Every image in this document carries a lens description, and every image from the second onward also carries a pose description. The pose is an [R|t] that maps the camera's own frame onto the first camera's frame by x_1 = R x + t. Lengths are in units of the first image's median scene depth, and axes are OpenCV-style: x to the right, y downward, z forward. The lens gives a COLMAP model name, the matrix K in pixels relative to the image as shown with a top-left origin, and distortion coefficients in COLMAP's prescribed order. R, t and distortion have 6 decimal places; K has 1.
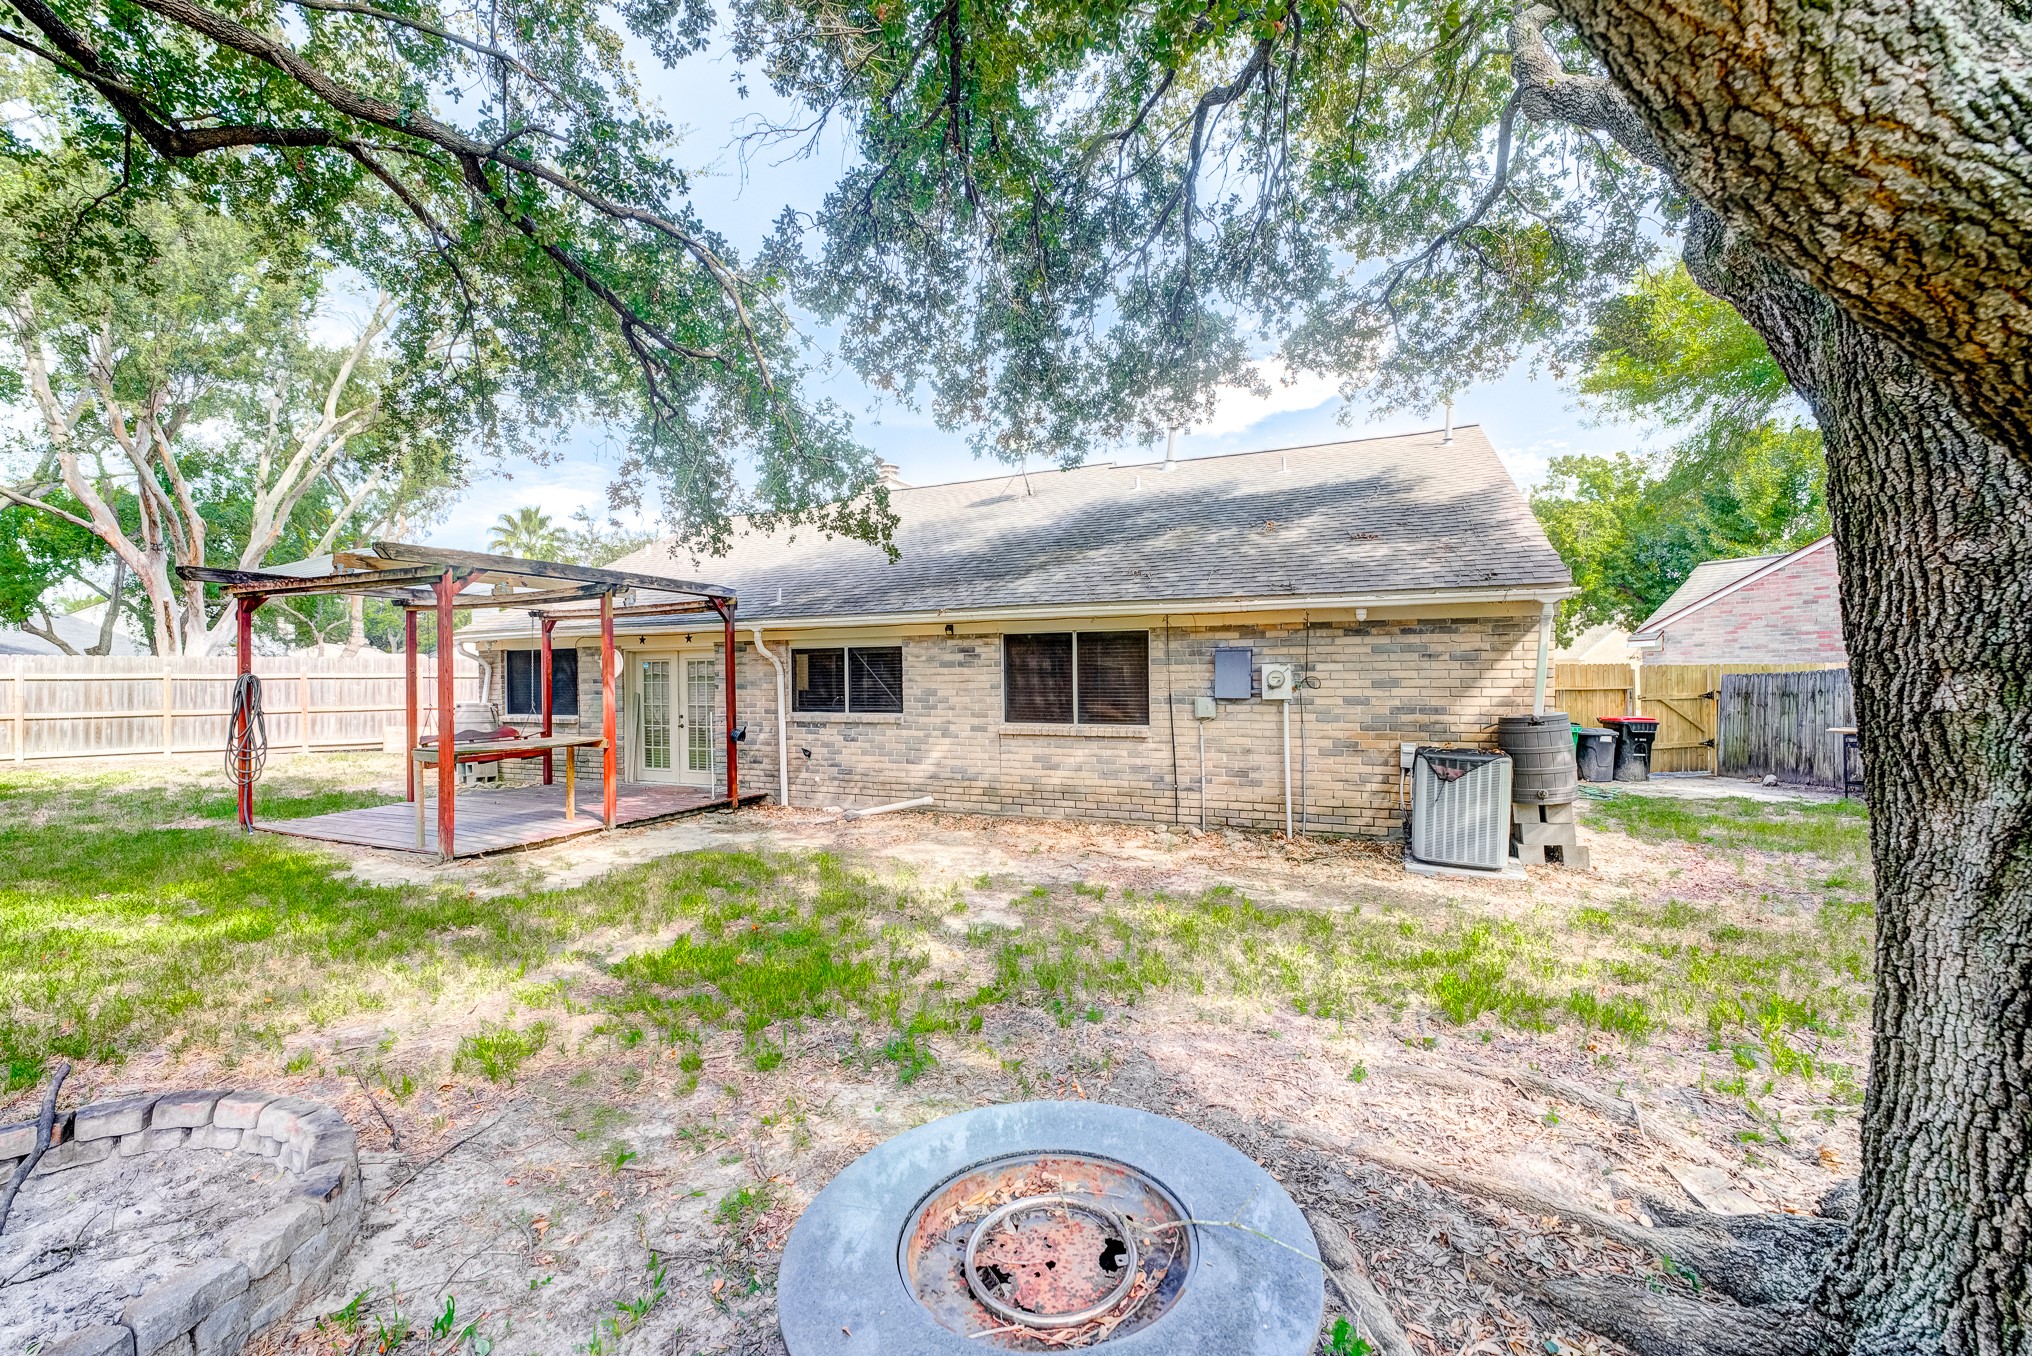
lens RADIAL K [[826.7, 0, 1009.4], [0, 826.7, 681.3], [0, 0, 1]] dist [-0.012922, 0.001025]
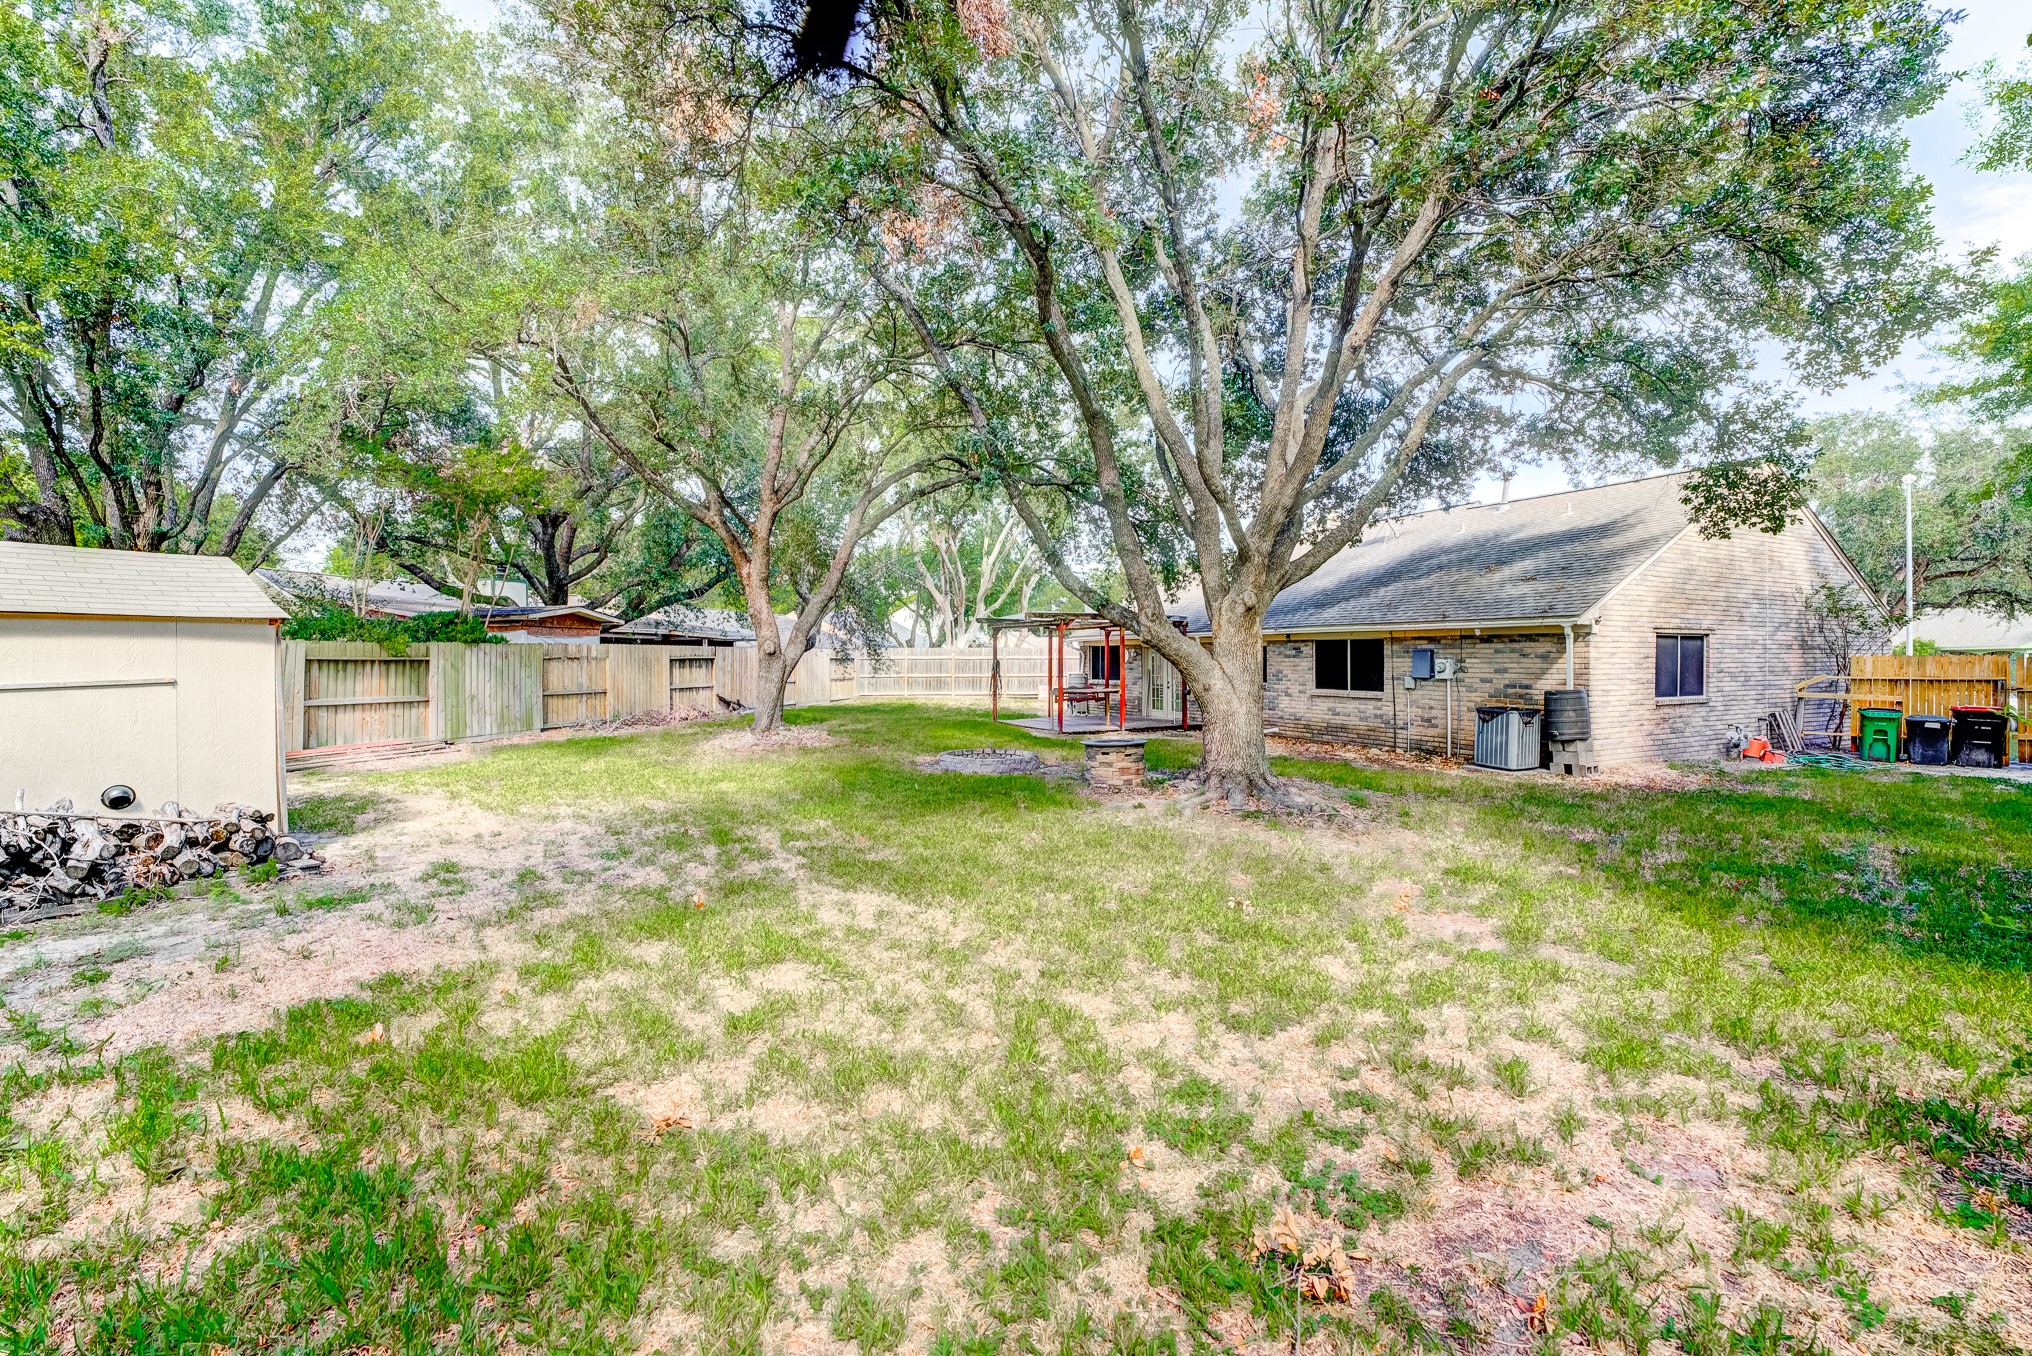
lens RADIAL K [[826.7, 0, 1009.5], [0, 826.7, 670.3], [0, 0, 1]] dist [-0.012922, 0.001025]
pose [[0.774578, 0.016040, -0.632276, 0.610114], [-0.007426, 0.999840, 0.016267, -0.015343], [0.632435, -0.007905, 0.774573, -0.814920]]
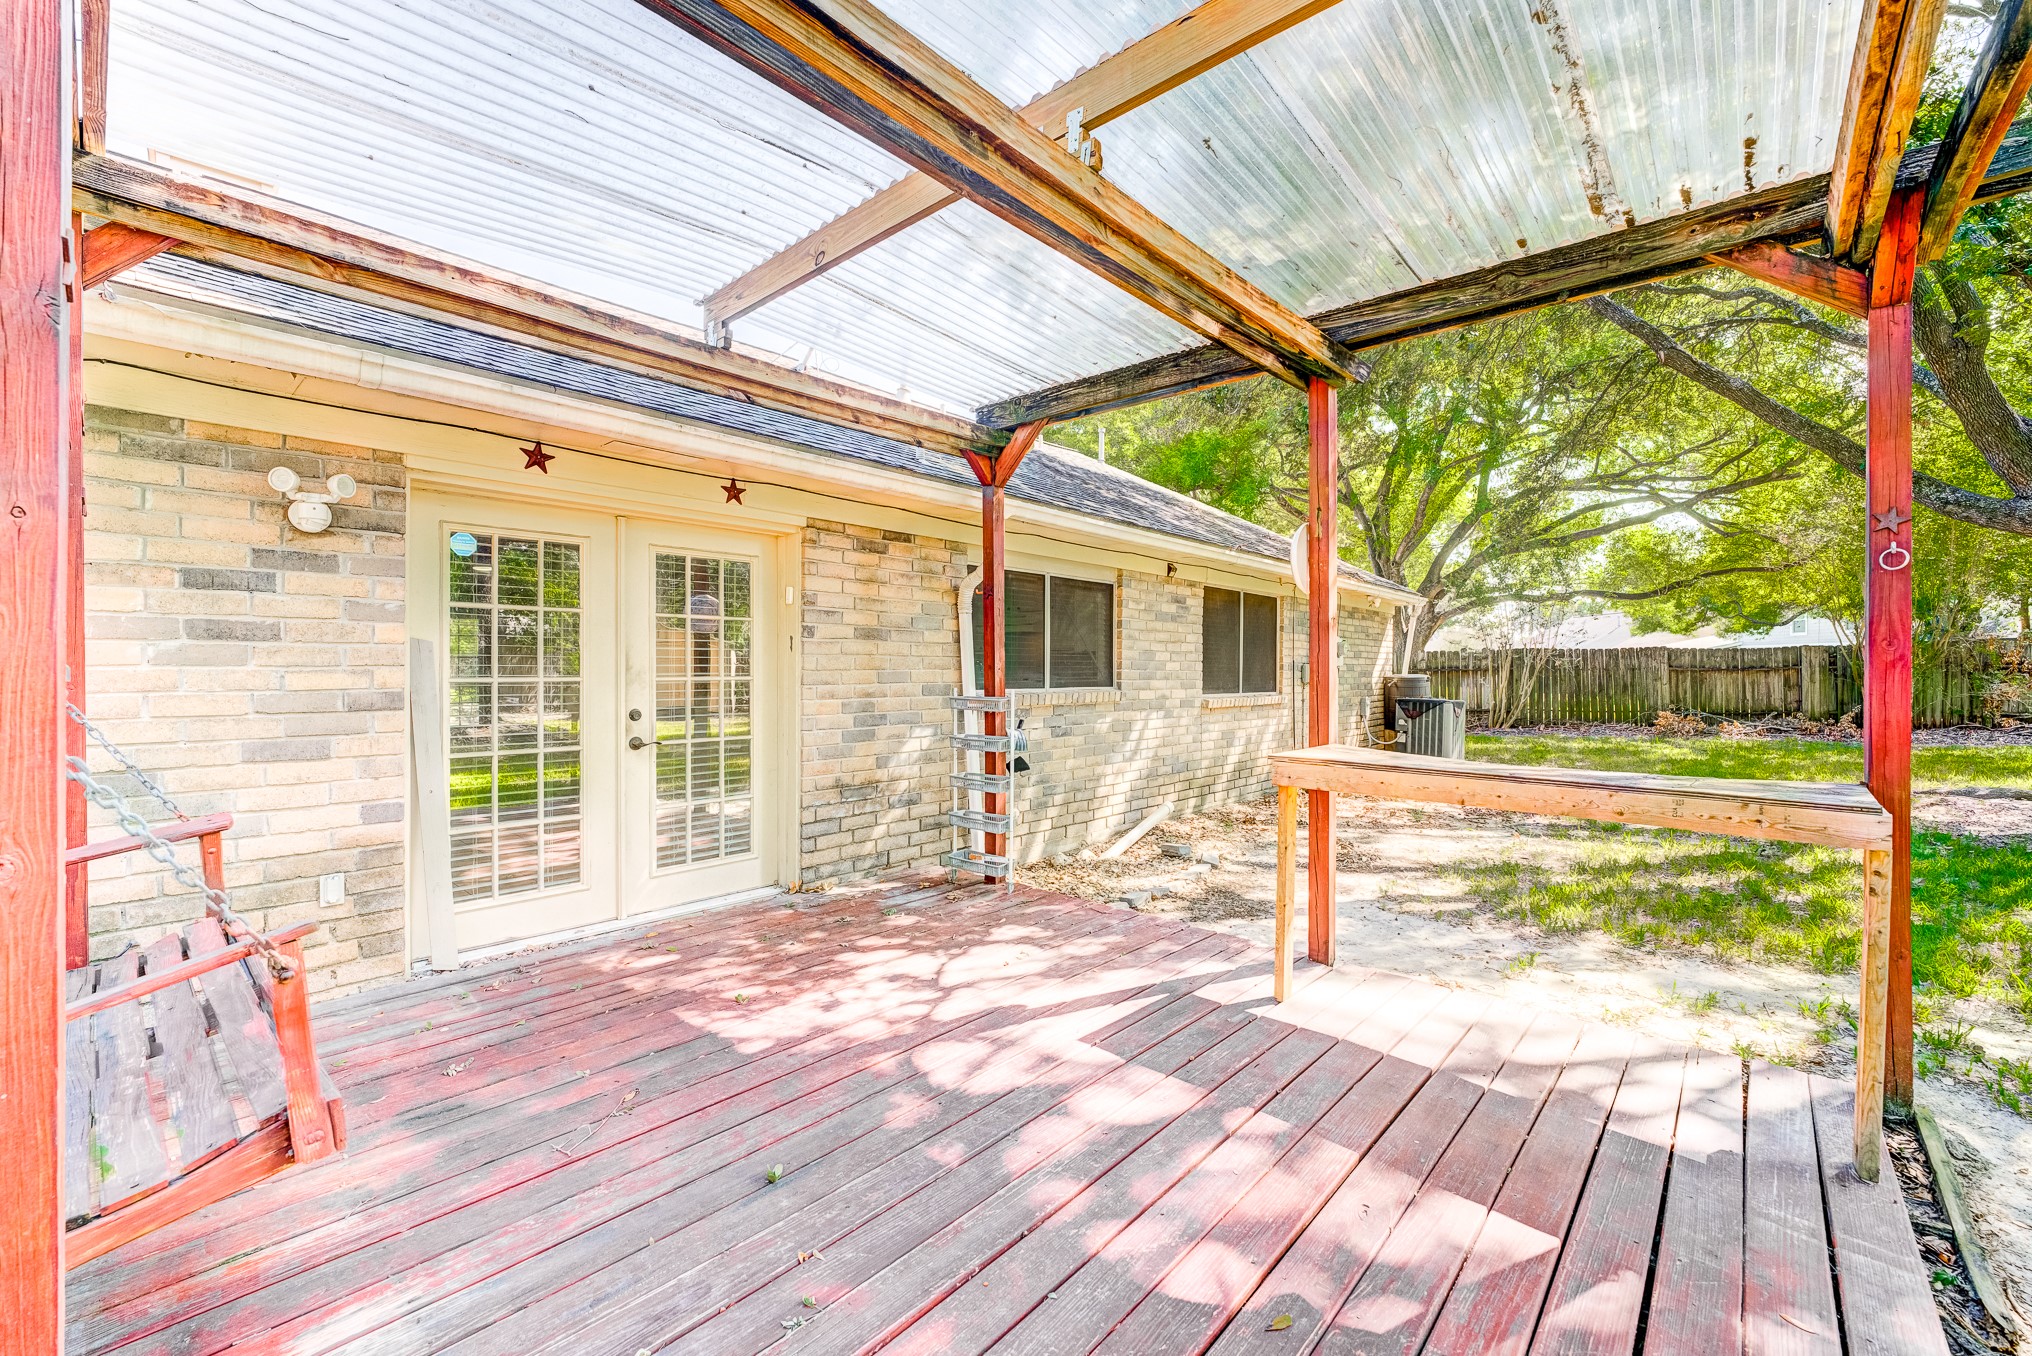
lens RADIAL K [[826.7, 0, 1019.3], [0, 826.7, 672.5], [0, 0, 1]] dist [-0.012922, 0.001025]
pose [[0.301999, 0.005864, 0.953290, -0.809743], [-0.001524, 0.999983, -0.005668, 0.032593], [-0.953307, 0.000259, 0.302003, 0.909978]]
